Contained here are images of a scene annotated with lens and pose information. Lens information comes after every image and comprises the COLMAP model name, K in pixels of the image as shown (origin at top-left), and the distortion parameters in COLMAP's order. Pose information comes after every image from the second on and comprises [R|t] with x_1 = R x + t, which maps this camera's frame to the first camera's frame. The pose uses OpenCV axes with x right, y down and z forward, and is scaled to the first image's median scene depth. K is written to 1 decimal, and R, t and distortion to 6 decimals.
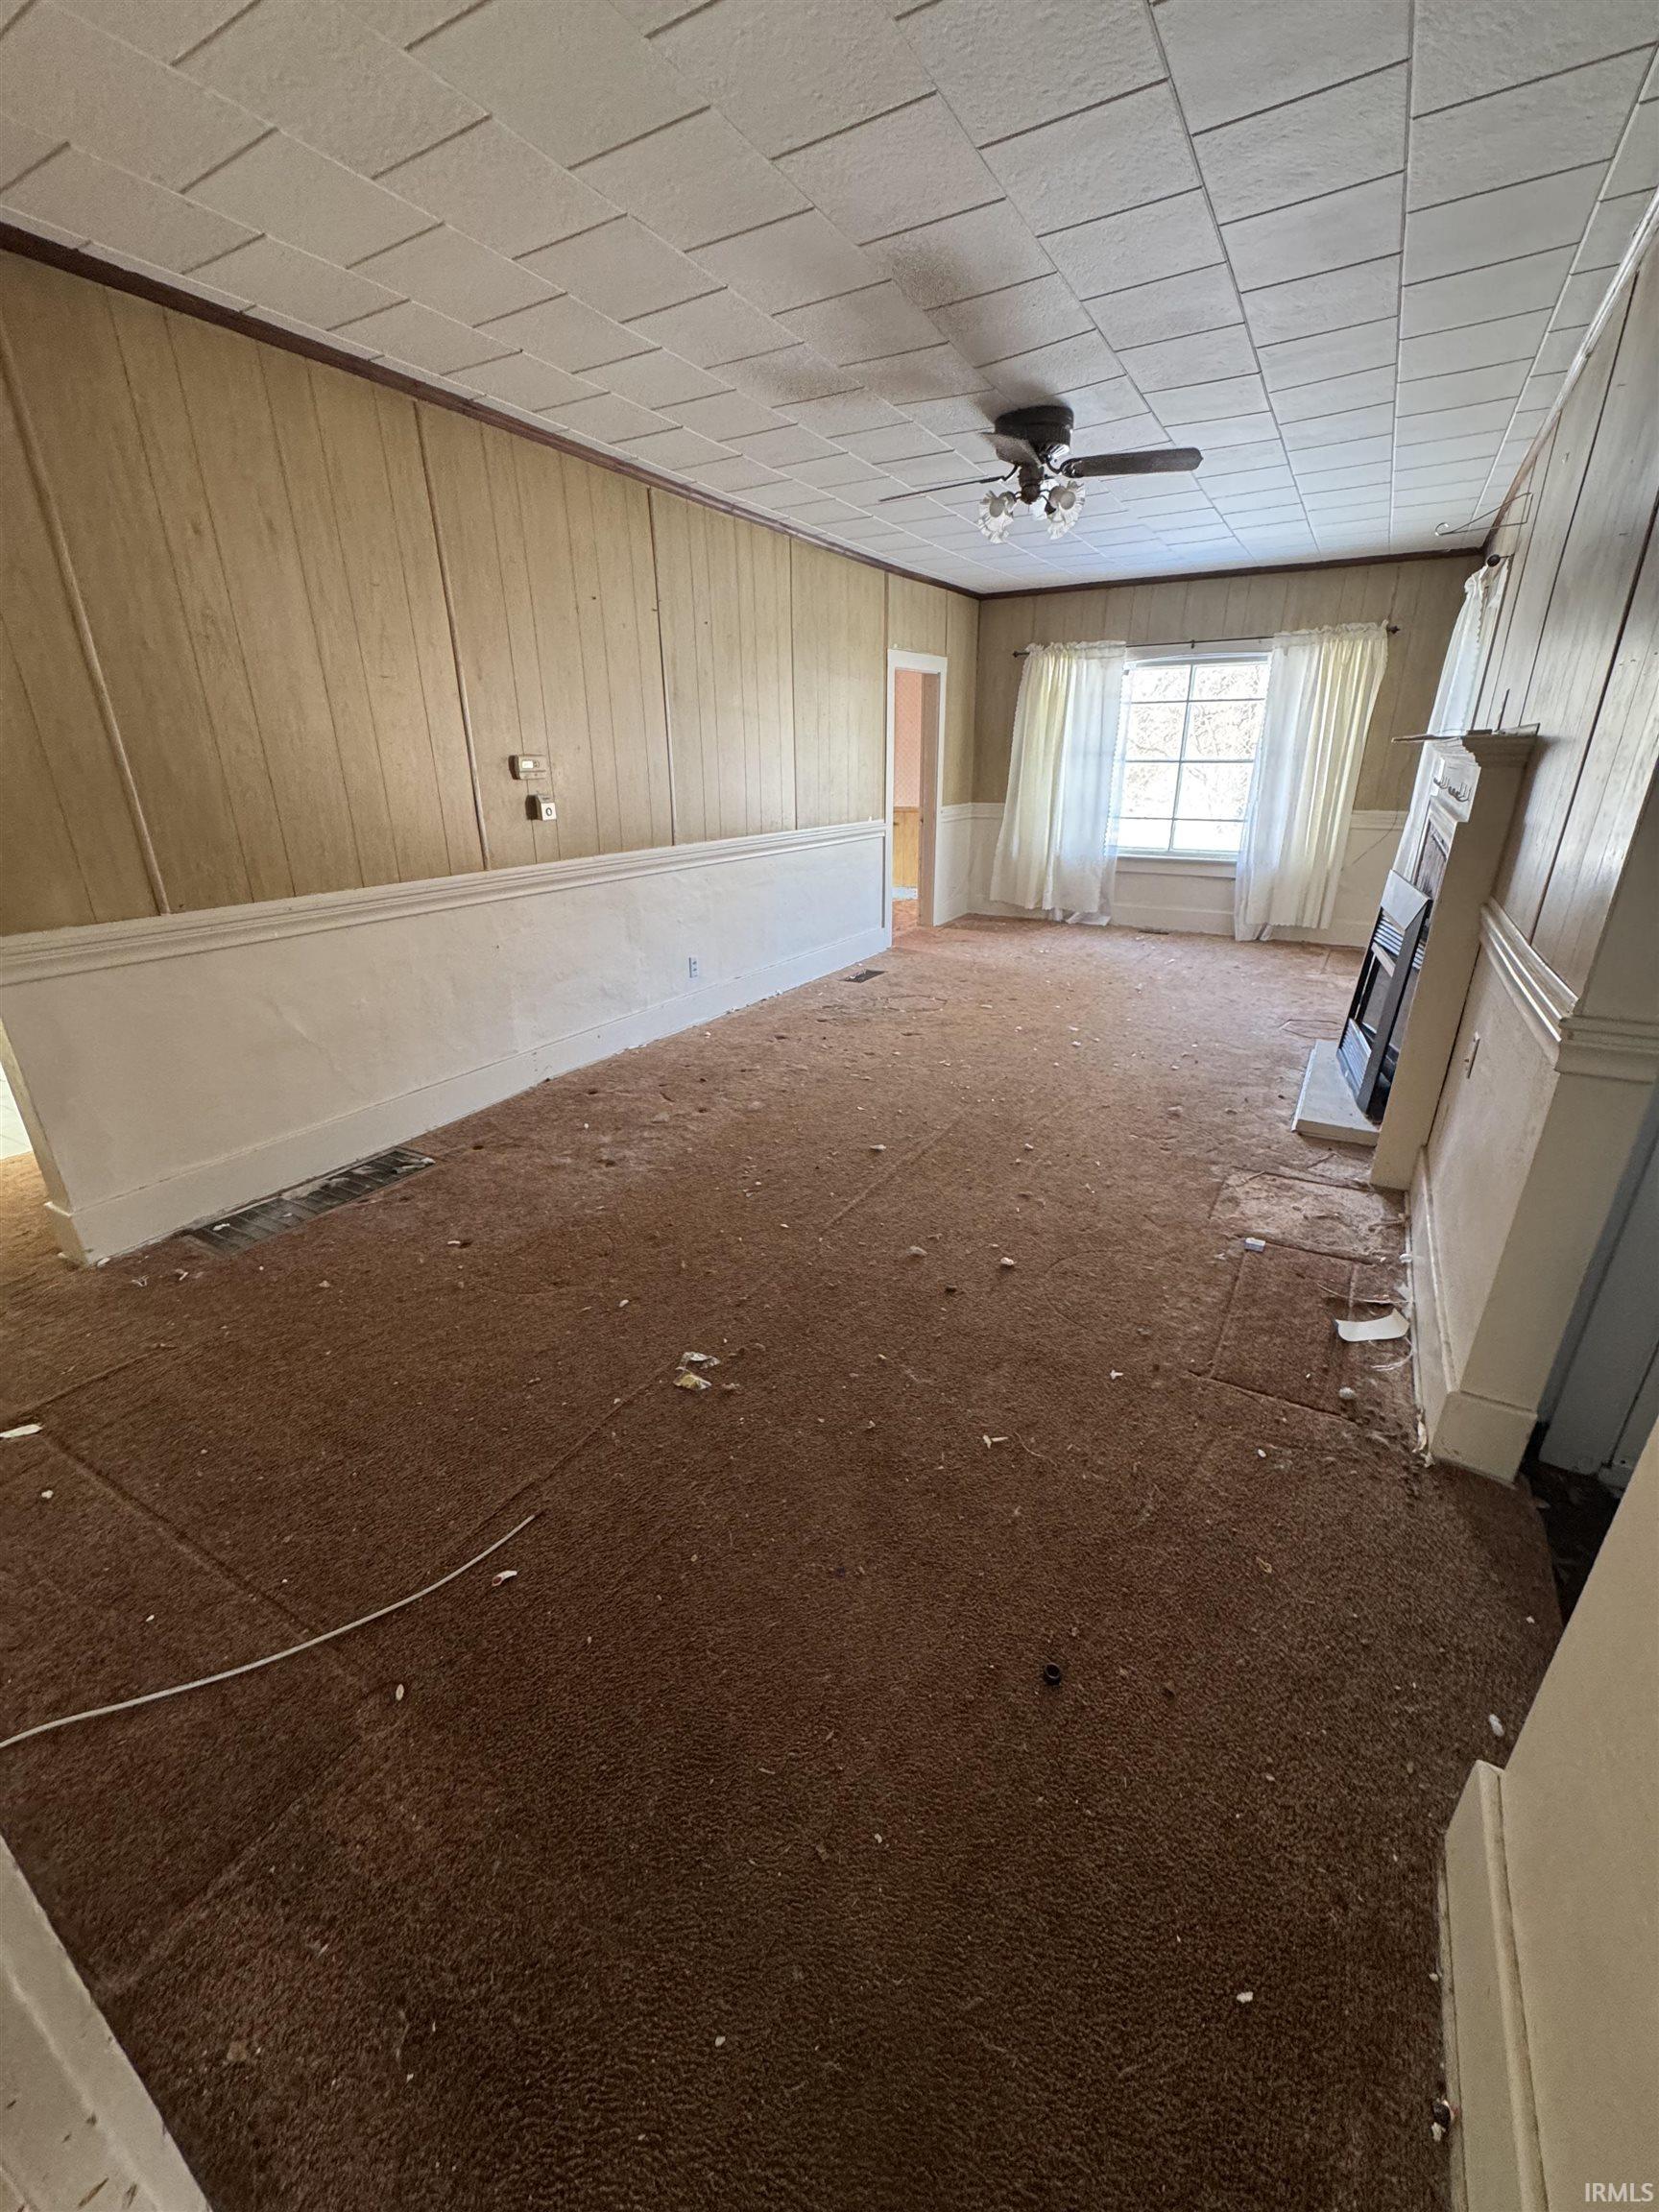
lens RADIAL K [[881.3, 0, 838.1], [0, 881.3, 1106.9], [0, 0, 1]] dist [-0.002162, 0.000326]
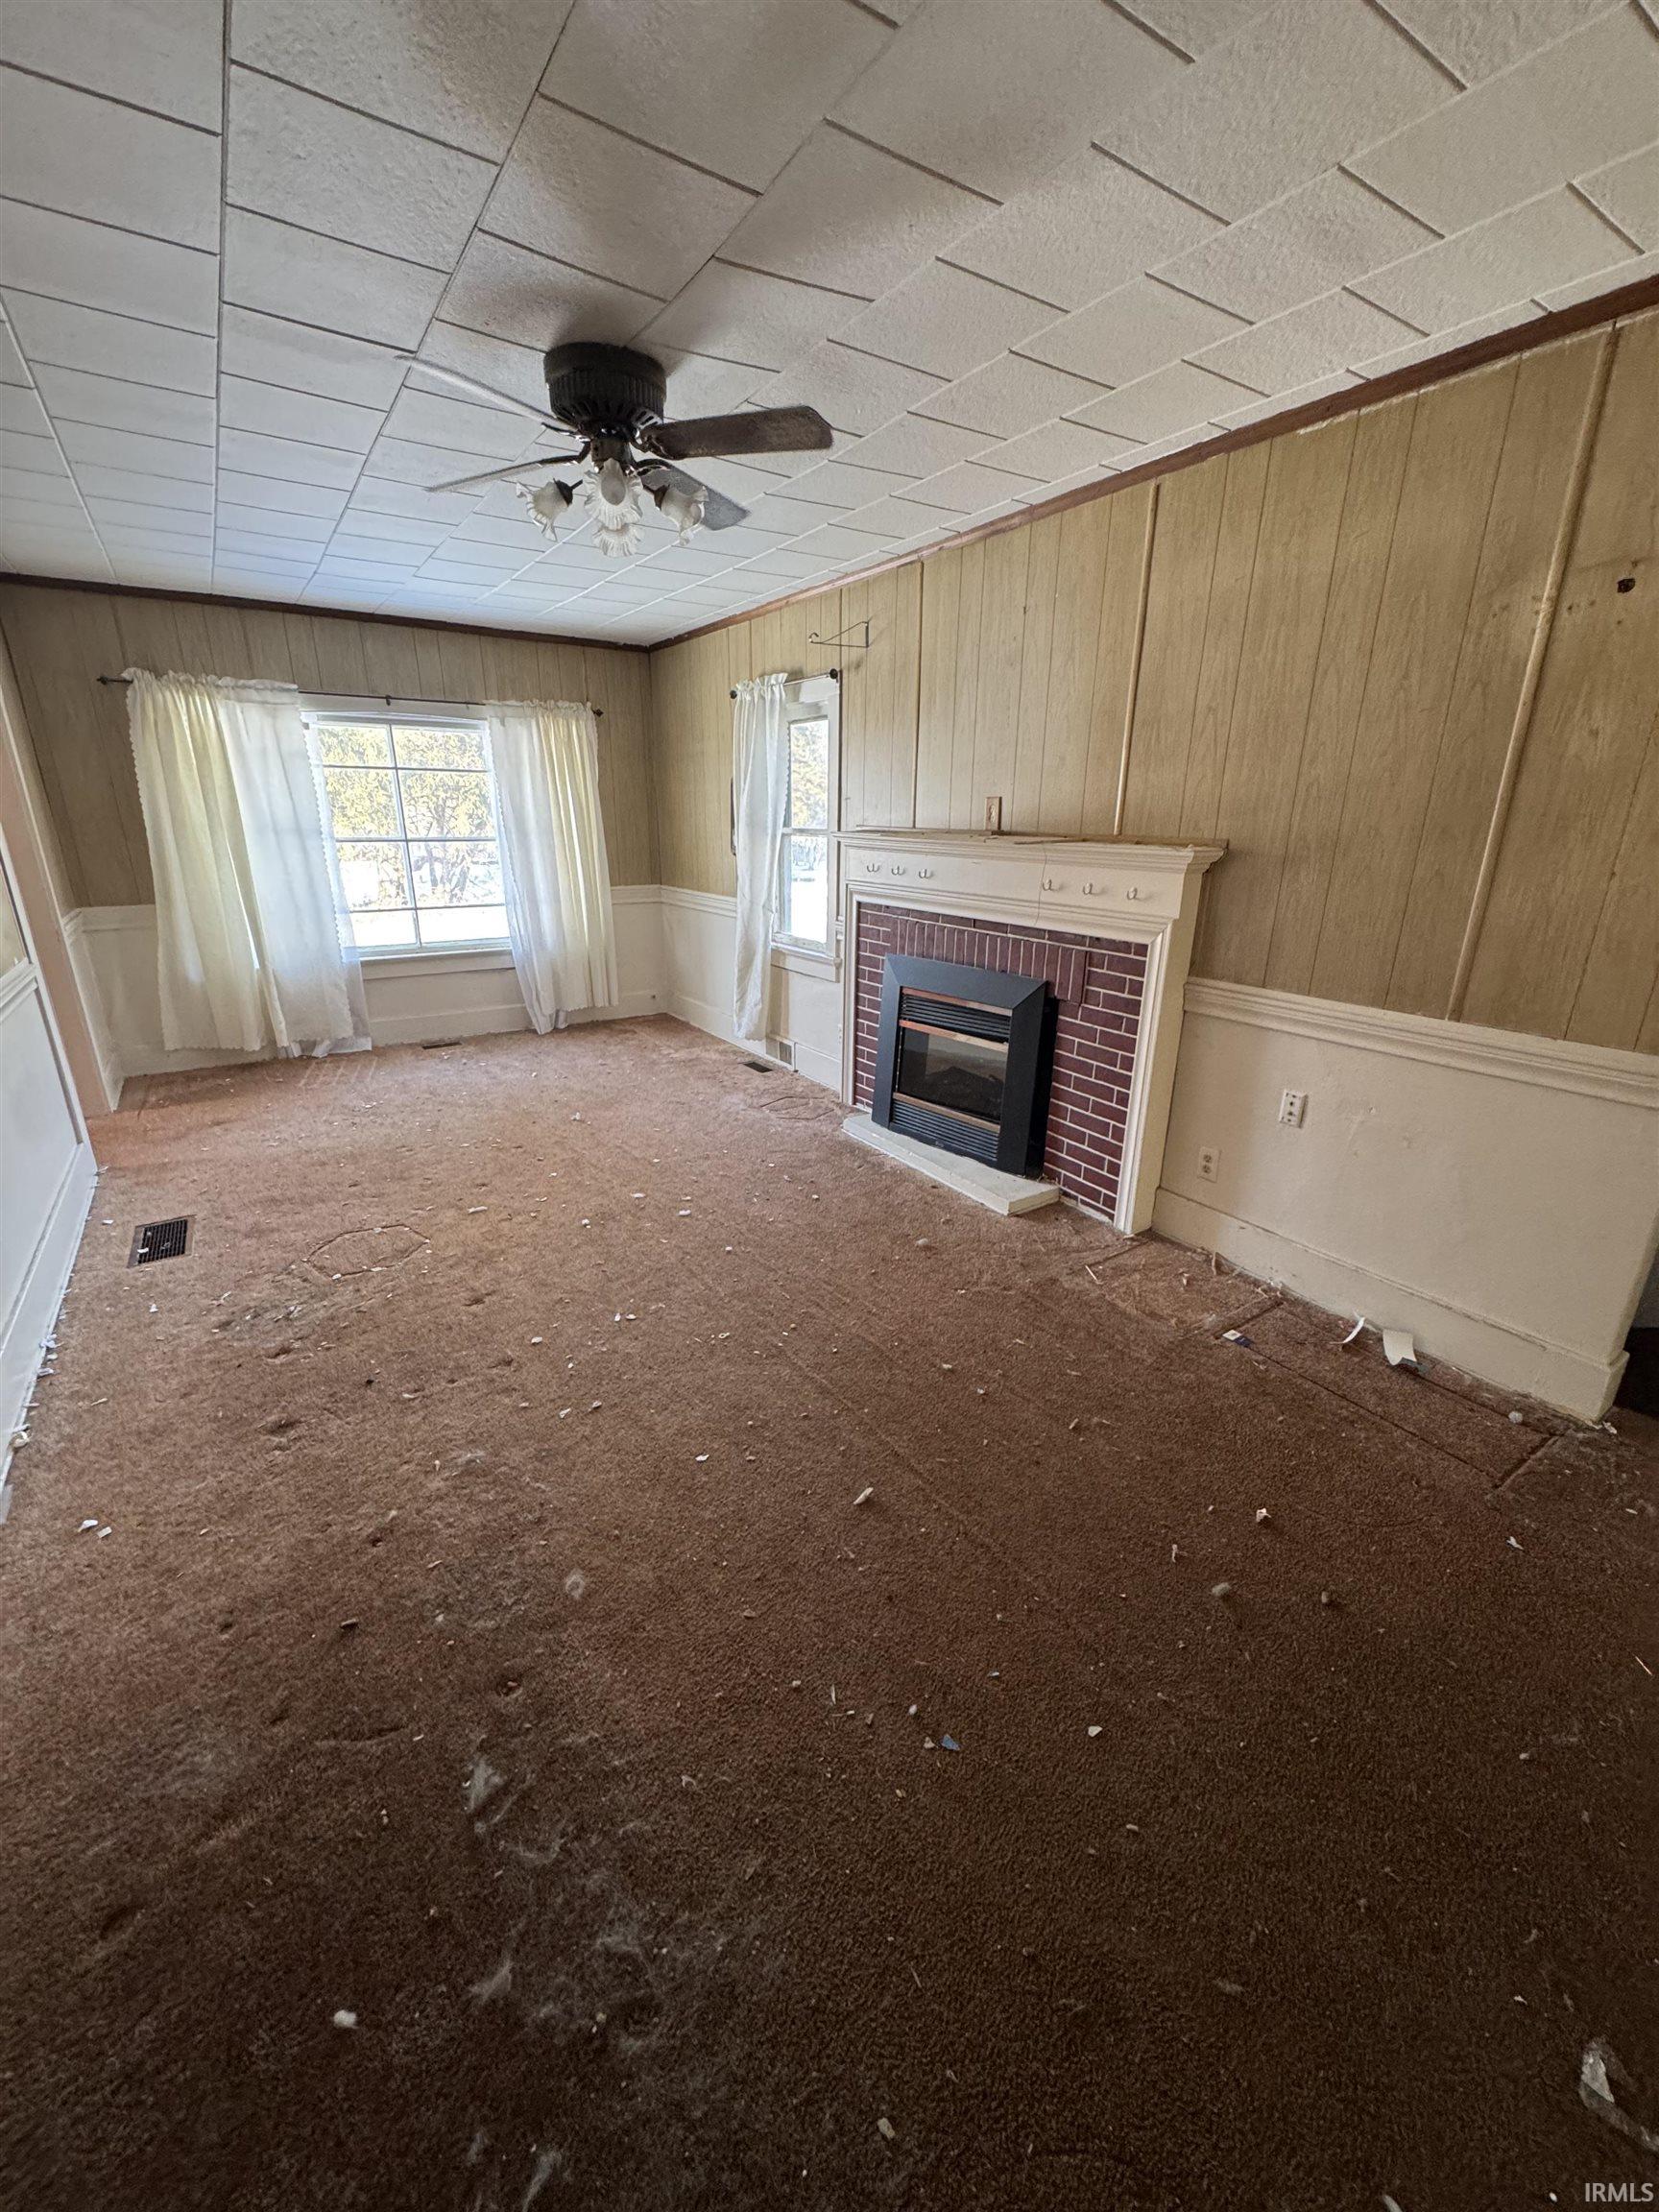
lens RADIAL K [[881.3, 0, 831.2], [0, 881.3, 1105.3], [0, 0, 1]] dist [-0.002162, 0.000326]
pose [[0.446163, -0.272692, 0.852395, -0.203978], [0.321308, 0.937755, 0.131820, -0.146936], [-0.835284, 0.215069, 0.506010, 0.319280]]
